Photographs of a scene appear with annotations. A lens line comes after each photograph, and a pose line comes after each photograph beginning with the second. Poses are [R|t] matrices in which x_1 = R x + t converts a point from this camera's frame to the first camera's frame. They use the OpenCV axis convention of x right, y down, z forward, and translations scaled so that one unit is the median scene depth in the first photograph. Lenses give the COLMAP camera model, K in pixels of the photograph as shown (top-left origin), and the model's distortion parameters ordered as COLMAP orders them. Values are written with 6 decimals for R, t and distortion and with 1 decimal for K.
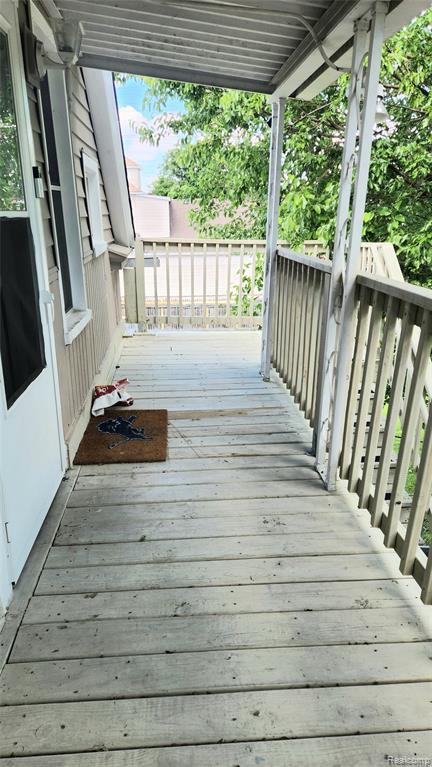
lens RADIAL K [[522.4, 0, 216.1], [0, 522.4, 383.8], [0, 0, 1]] dist [-0.000554, -0.000015]
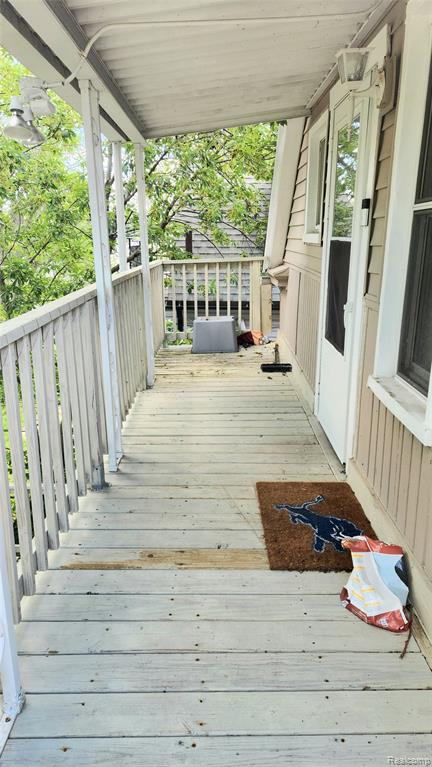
lens RADIAL K [[522.4, 0, 214.9], [0, 522.4, 381.2], [0, 0, 1]] dist [-0.000554, -0.000015]
pose [[-0.996945, -0.013465, 0.076936, -0.081976], [0.032347, 0.825400, 0.563620, -0.519169], [-0.071092, 0.564387, -0.822443, 1.536260]]
